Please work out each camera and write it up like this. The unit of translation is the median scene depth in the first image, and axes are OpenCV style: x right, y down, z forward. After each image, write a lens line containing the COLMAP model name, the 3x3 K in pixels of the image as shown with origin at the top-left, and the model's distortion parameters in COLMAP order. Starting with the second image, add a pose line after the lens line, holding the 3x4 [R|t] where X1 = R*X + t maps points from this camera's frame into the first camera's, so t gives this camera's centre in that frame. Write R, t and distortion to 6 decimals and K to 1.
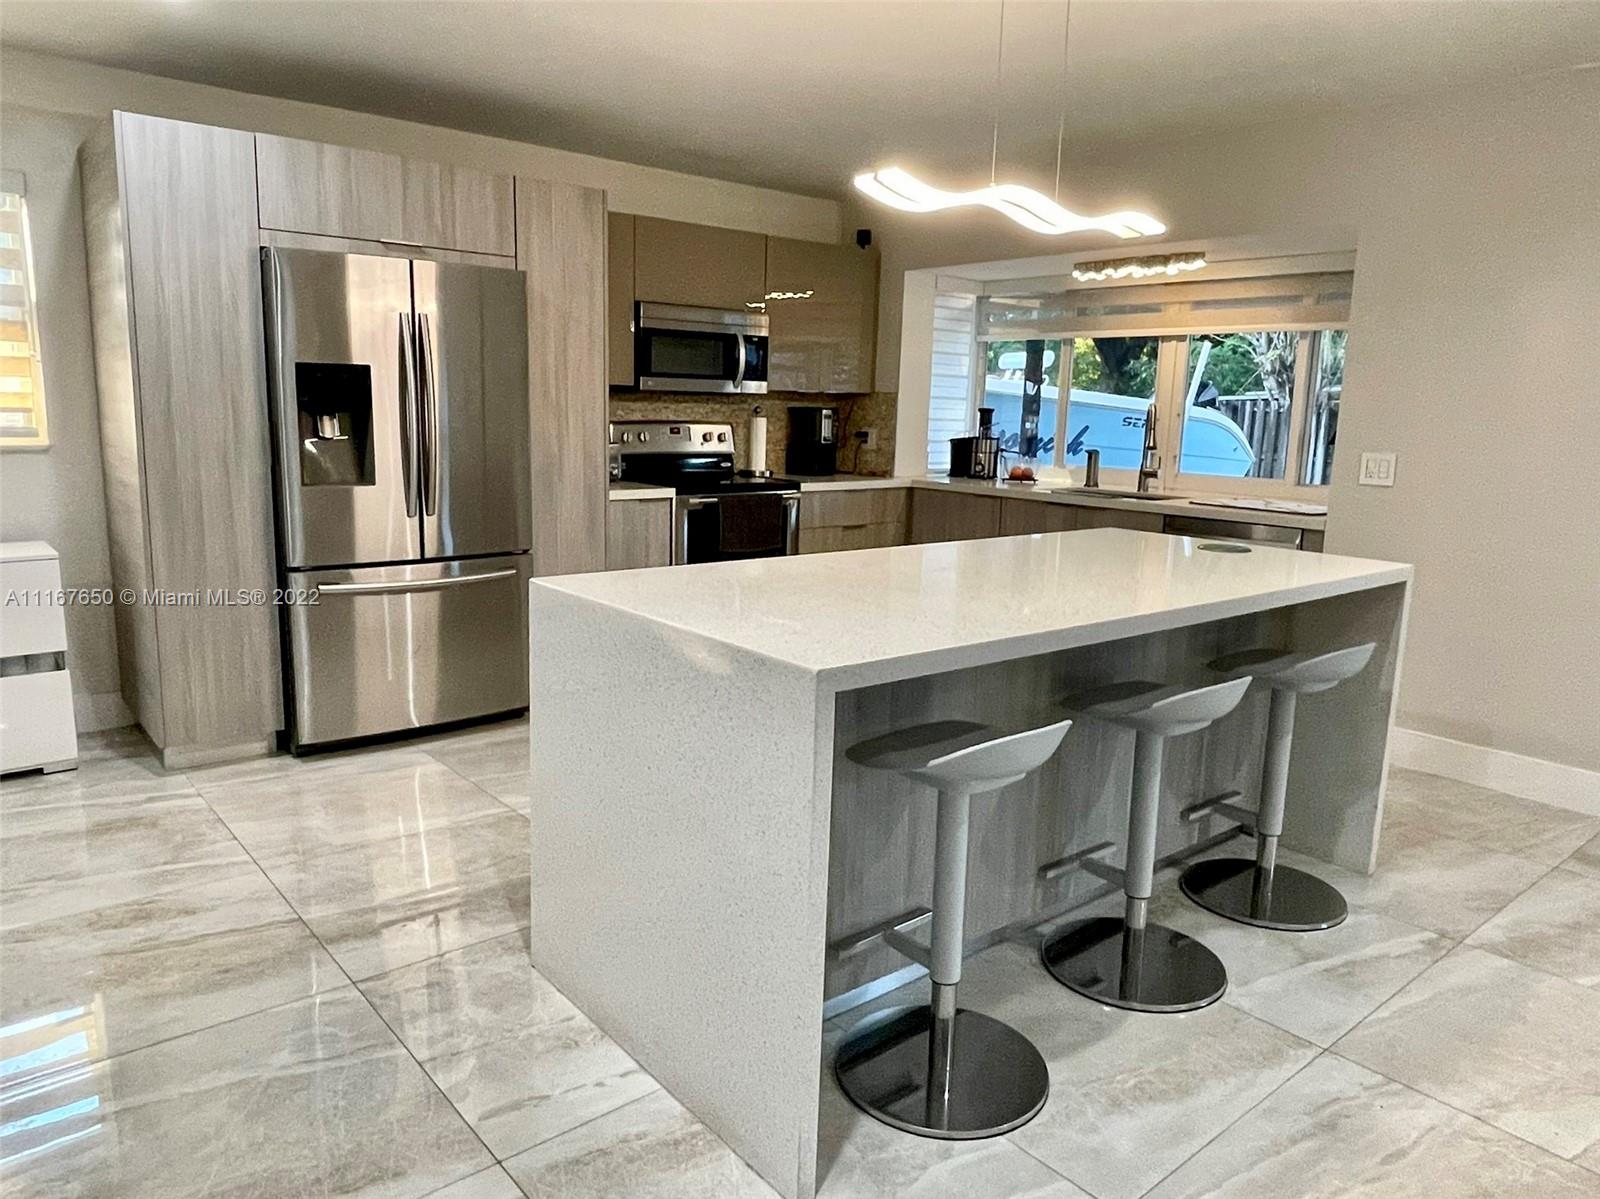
lens RADIAL K [[1094.7, 0, 804.9], [0, 1094.7, 594.4], [0, 0, 1]] dist [-0.039933, 0.000378]
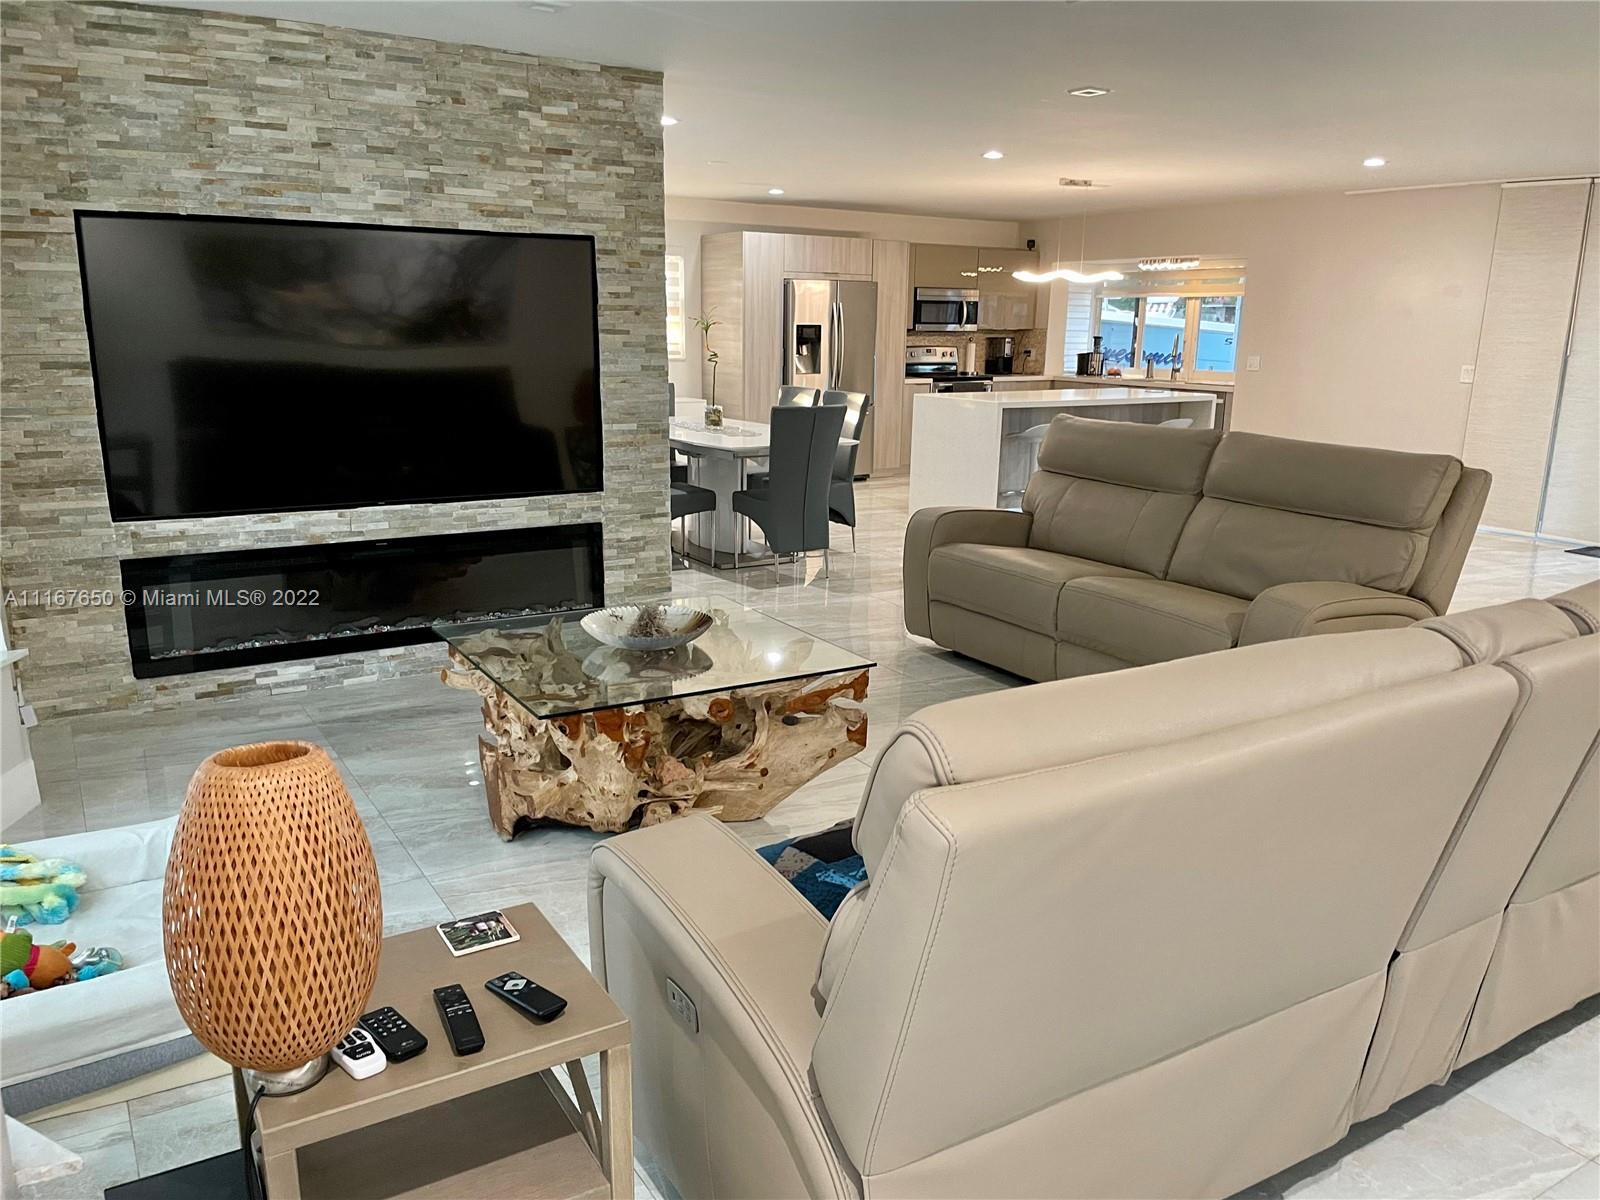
lens RADIAL K [[1204.8, 0, 796.0], [0, 1204.8, 616.0], [0, 0, 1]] dist [0.038819, -0.063849]
pose [[0.987507, 0.024215, -0.155702, -0.005278], [-0.013826, 0.997626, 0.067461, 0.181470], [0.156966, -0.064466, 0.985498, -1.198342]]
